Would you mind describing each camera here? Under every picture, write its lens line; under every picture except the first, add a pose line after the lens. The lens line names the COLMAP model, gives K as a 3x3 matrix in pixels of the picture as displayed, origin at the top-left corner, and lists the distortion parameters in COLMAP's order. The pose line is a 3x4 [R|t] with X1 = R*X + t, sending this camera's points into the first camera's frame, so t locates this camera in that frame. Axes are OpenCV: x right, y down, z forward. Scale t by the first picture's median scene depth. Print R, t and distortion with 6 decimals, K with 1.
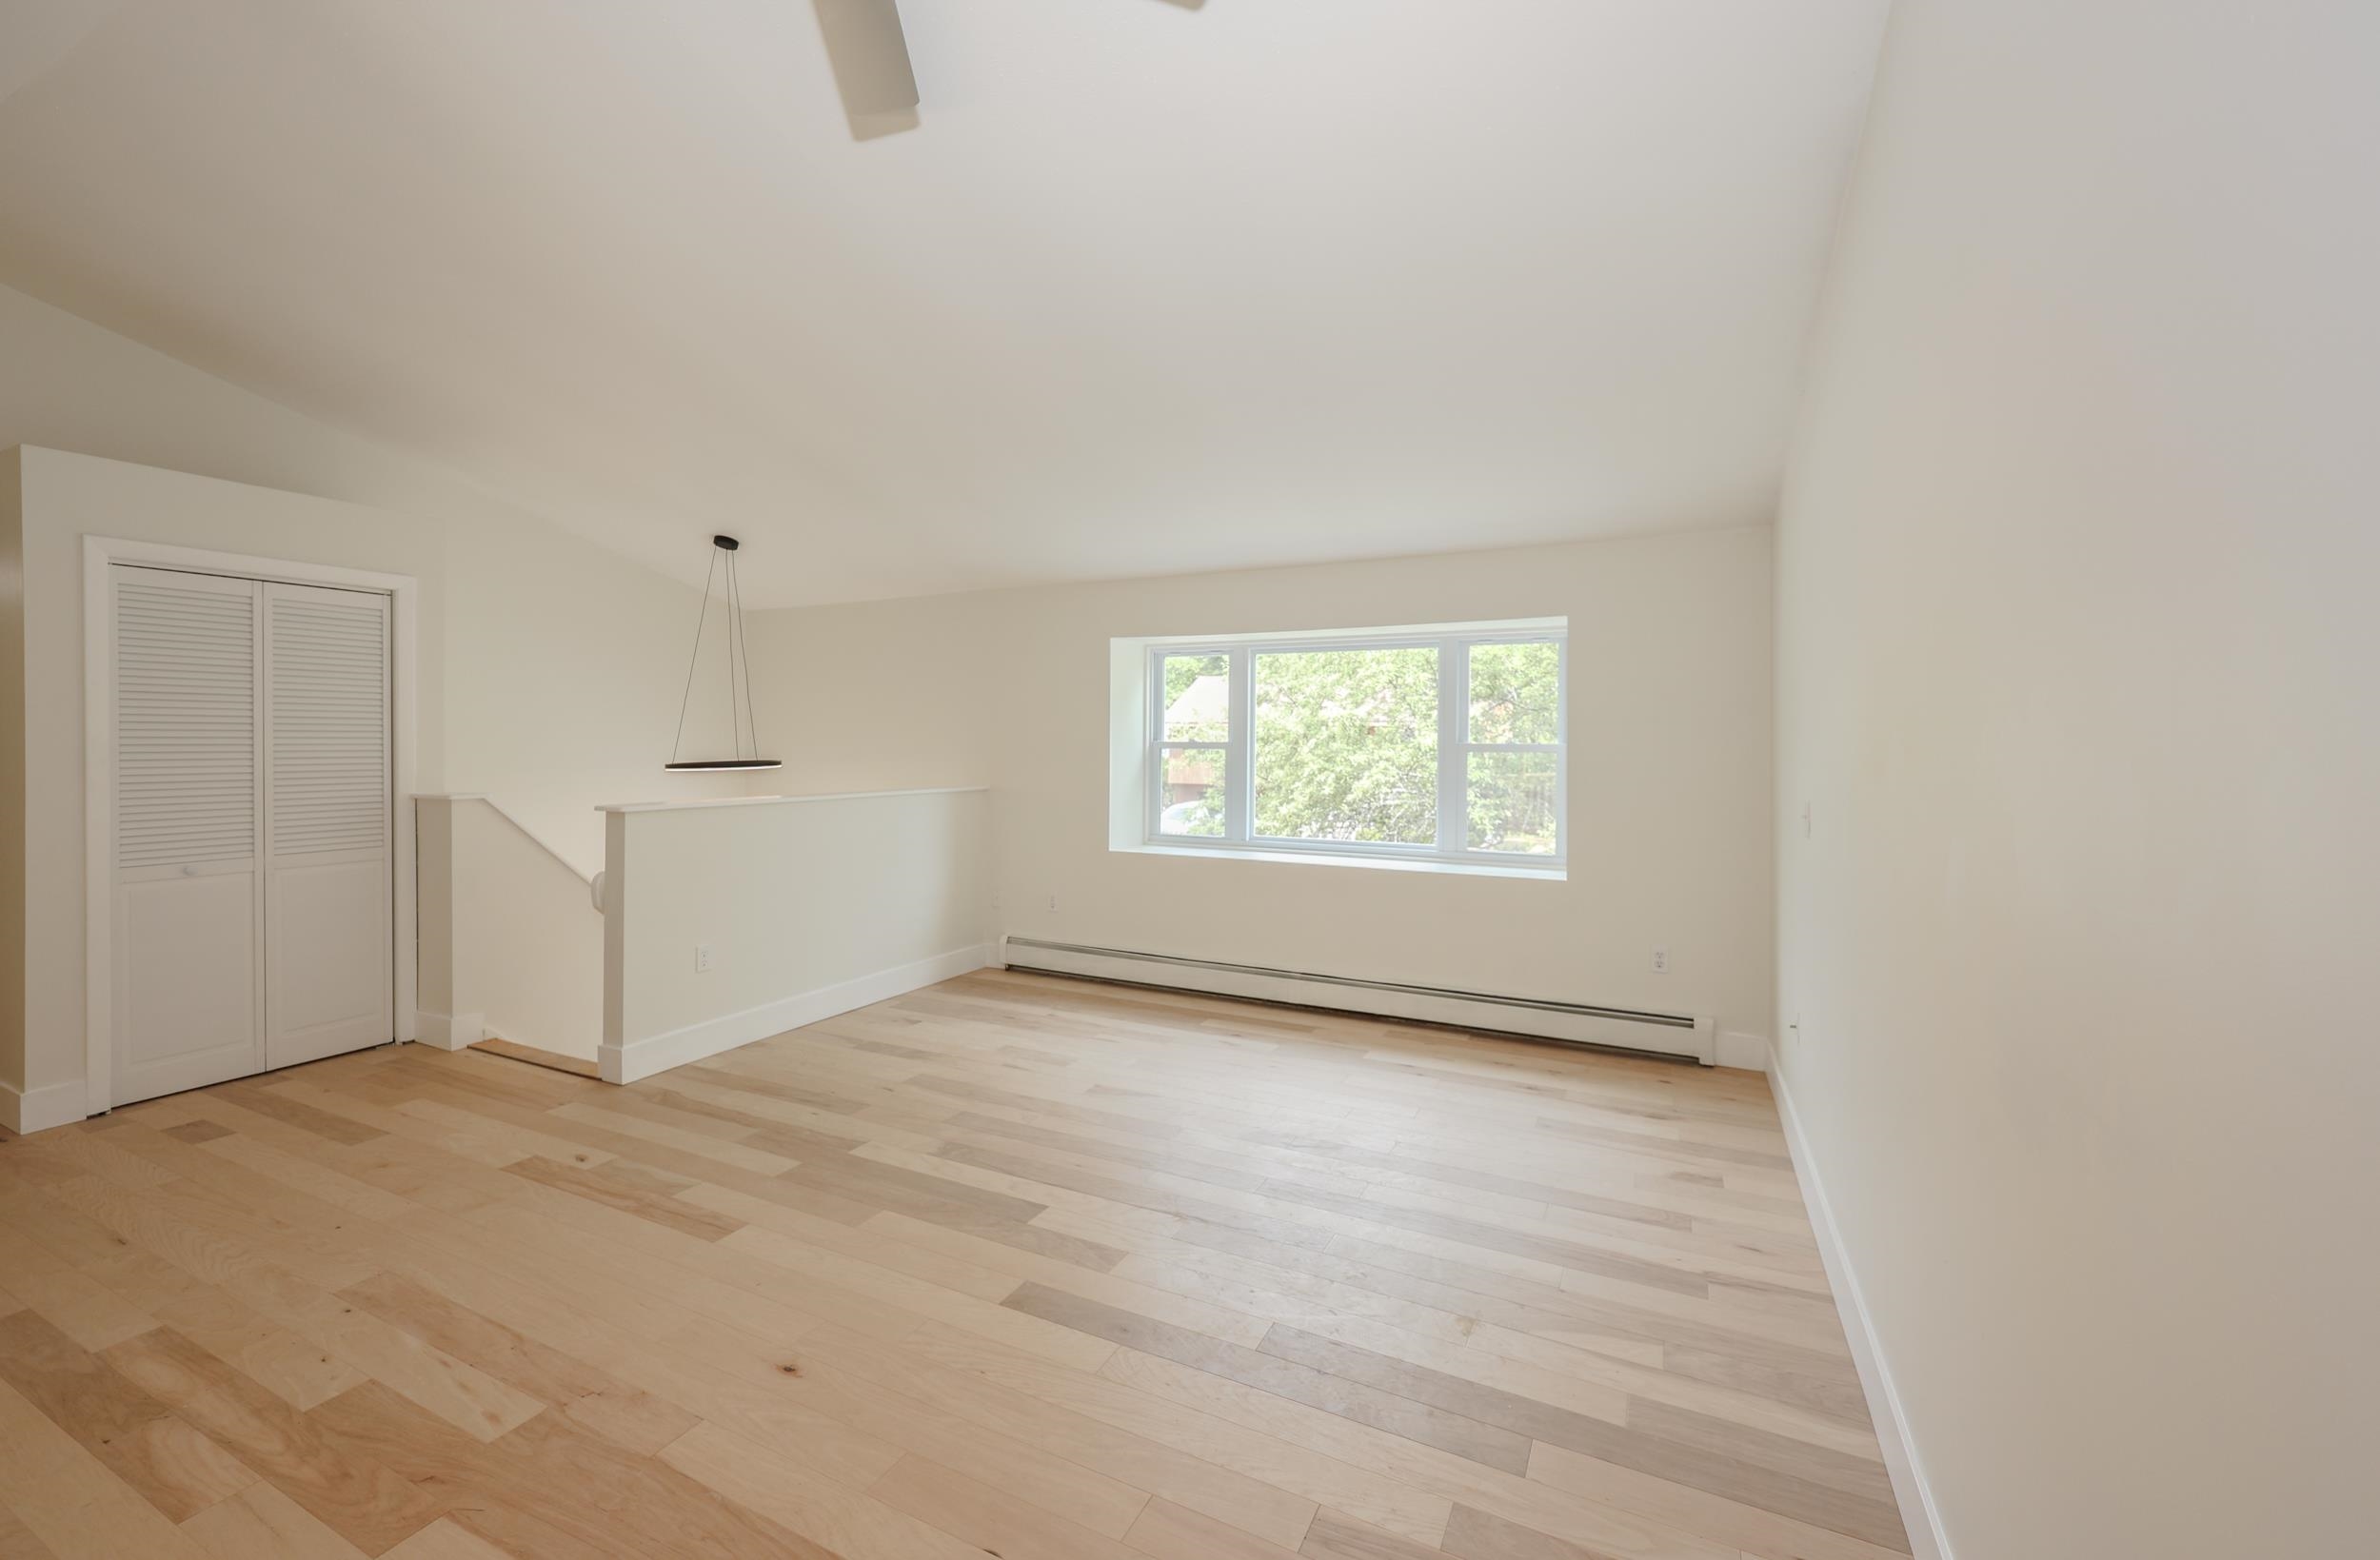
lens RADIAL K [[986.1, 0, 1162.8], [0, 986.1, 747.4], [0, 0, 1]] dist [-0.002723, -0.000185]
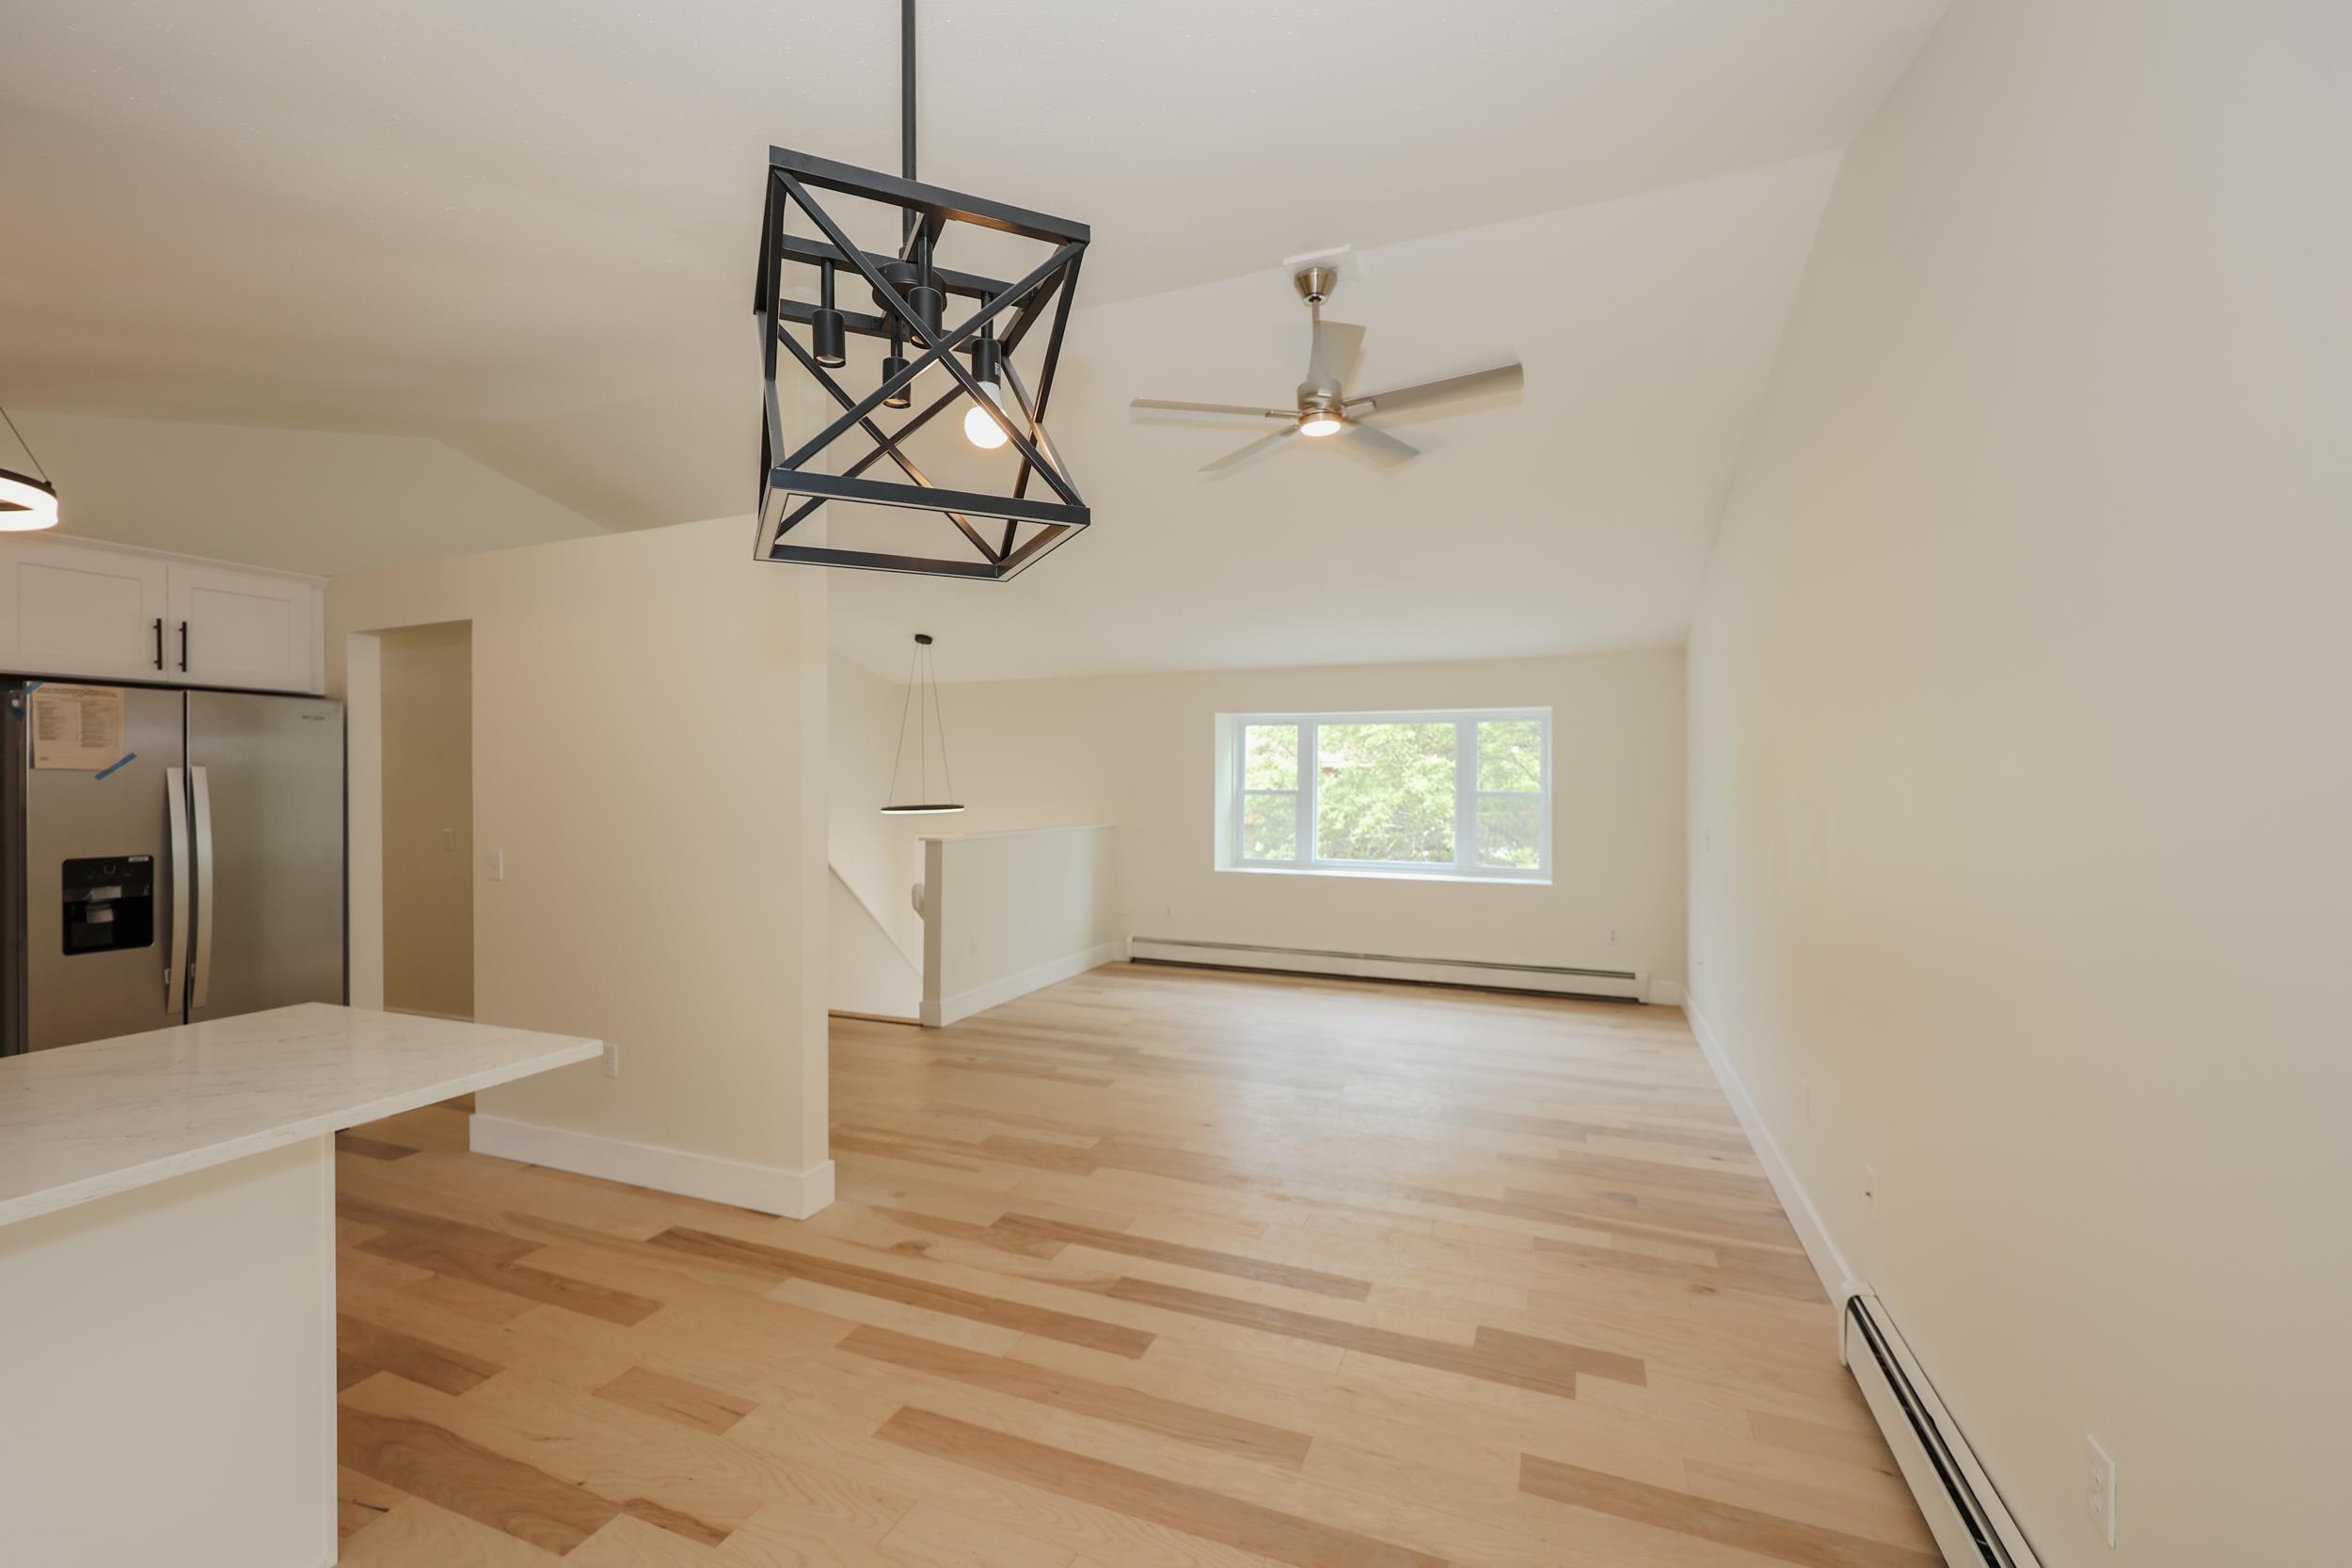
lens RADIAL K [[981.8, 0, 1171.7], [0, 981.8, 786.0], [0, 0, 1]] dist [-0.000752, 0.000089]
pose [[0.996190, -0.001464, 0.087193, -0.287634], [0.001428, 0.999999, 0.000474, -0.014824], [-0.087193, -0.000347, 0.996191, -0.421291]]
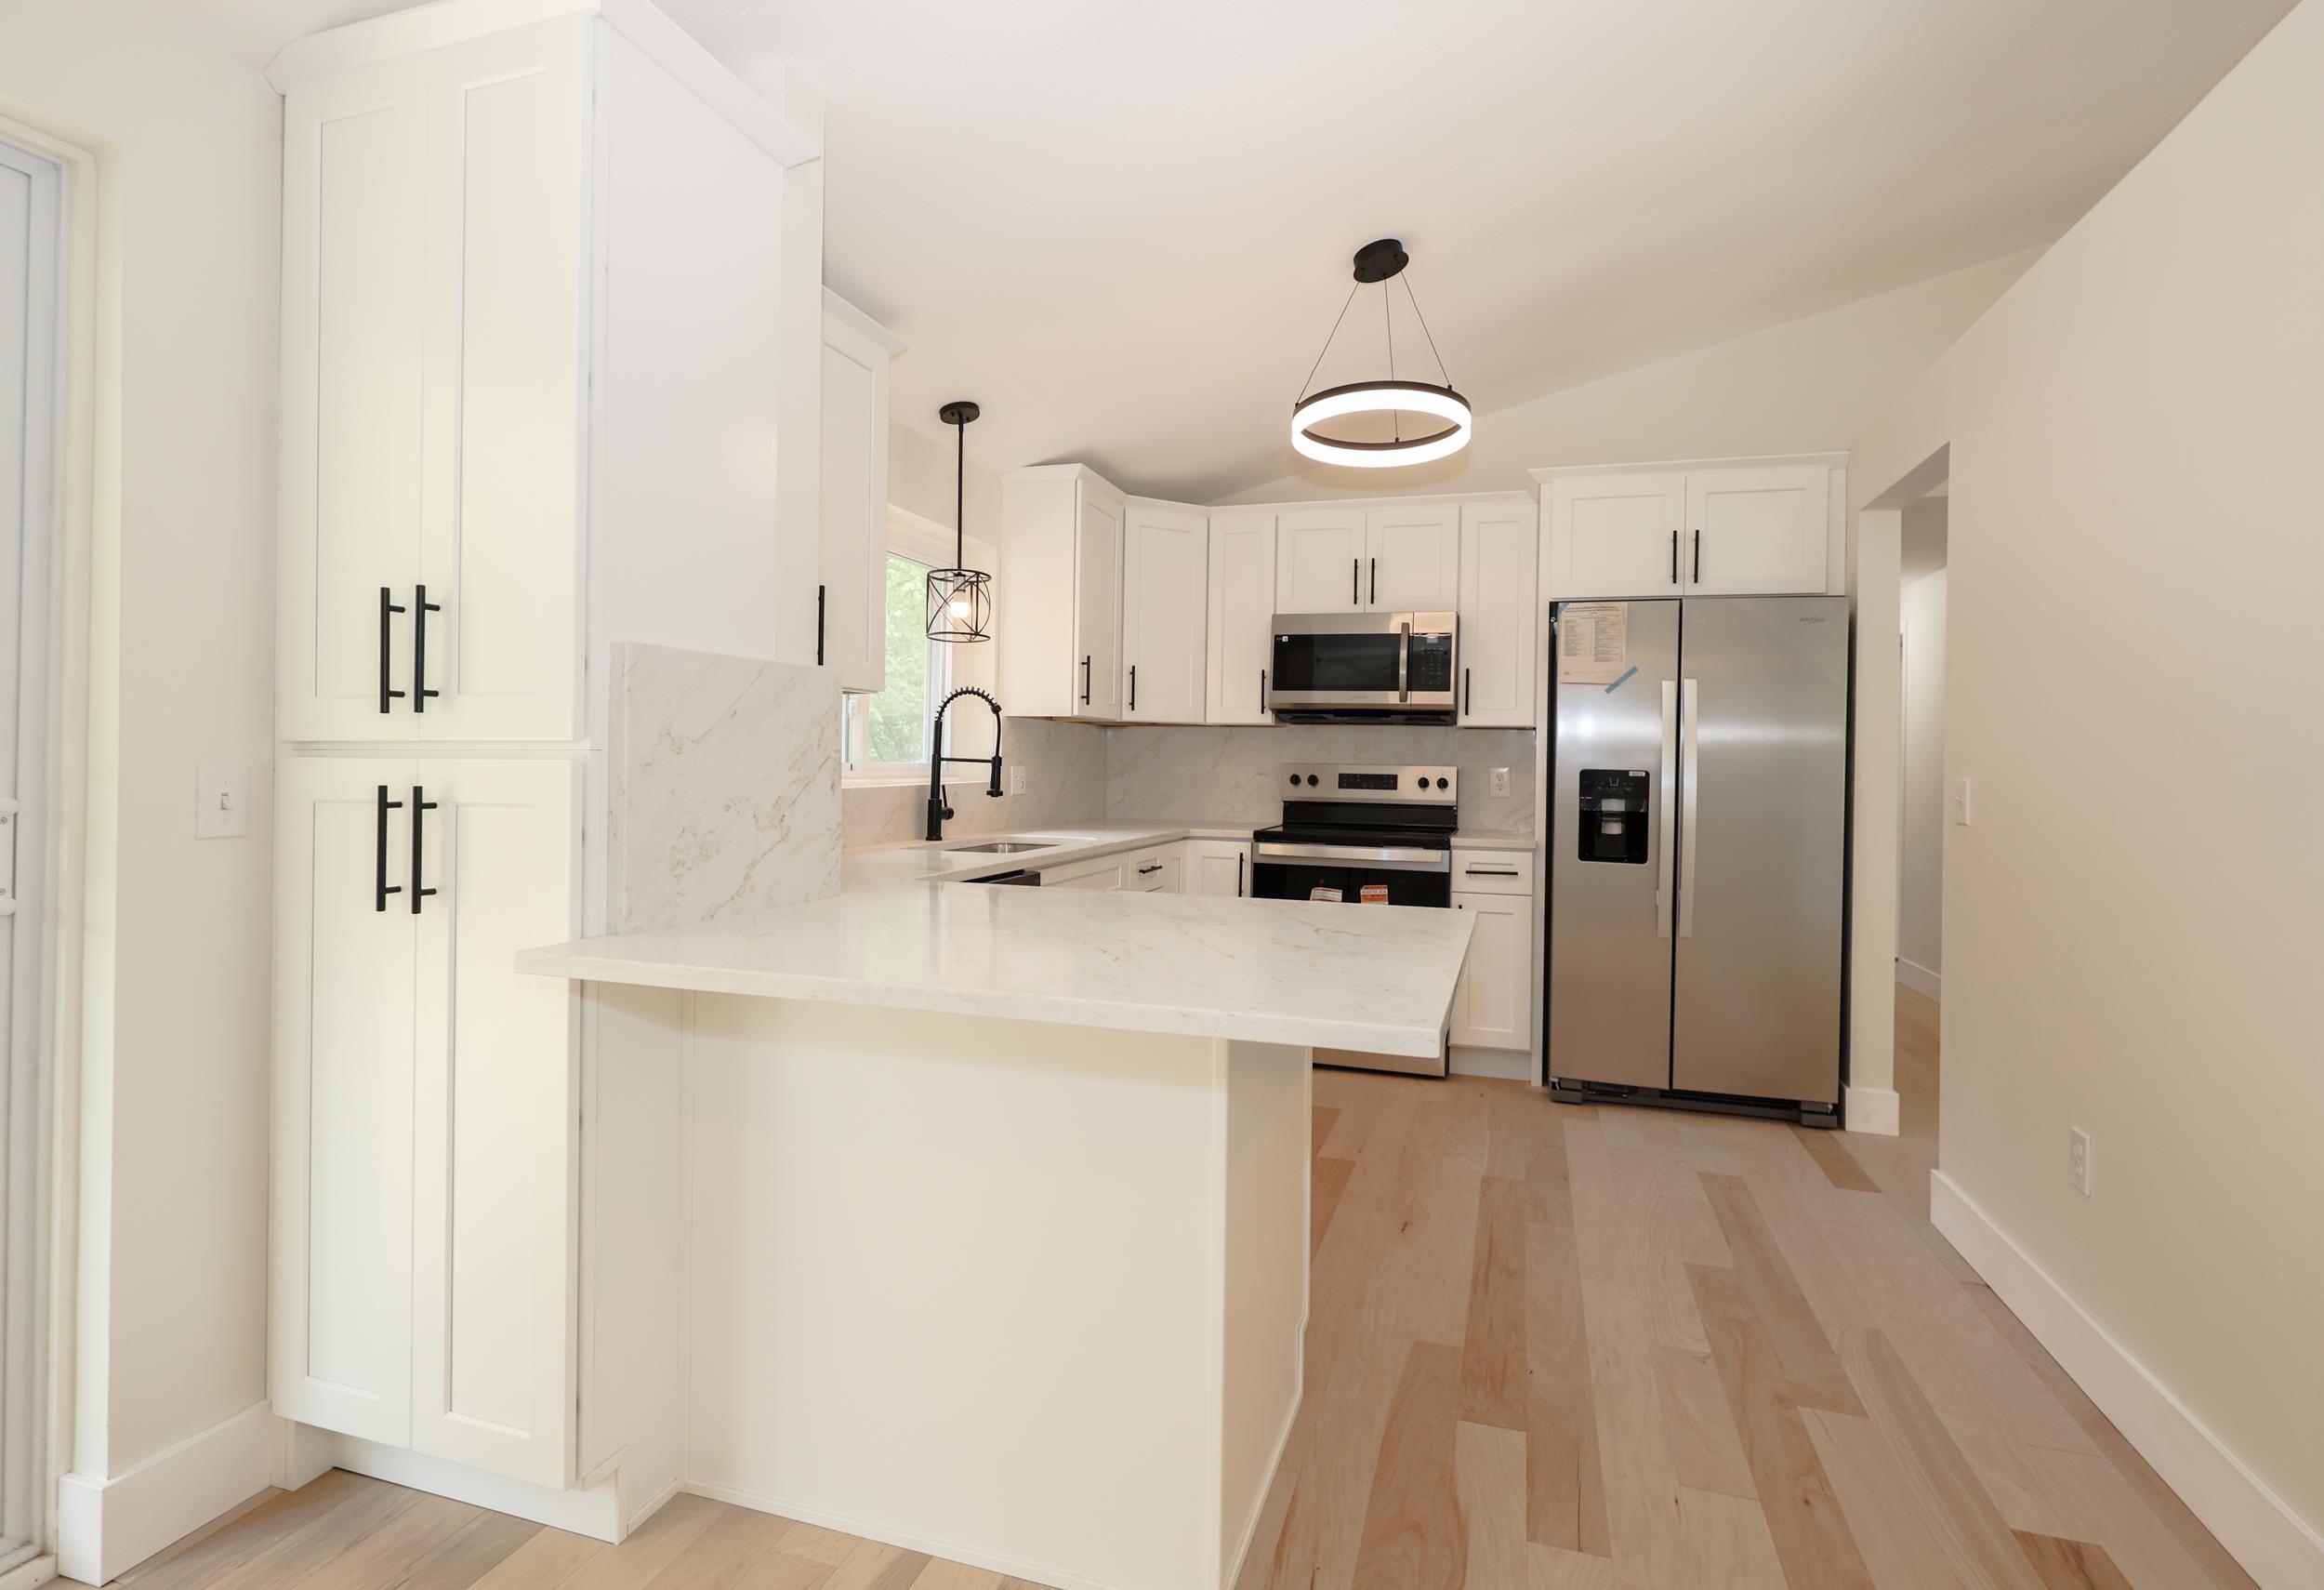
lens RADIAL K [[1053.9, 0, 1201.9], [0, 1053.9, 757.3], [0, 0, 1]] dist [-0.002334, 0.000411]
pose [[0.170157, 0.001895, -0.985415, -0.279784], [-0.022535, 0.999744, -0.001968, 0.037548], [0.985159, 0.022542, 0.170156, -0.061780]]
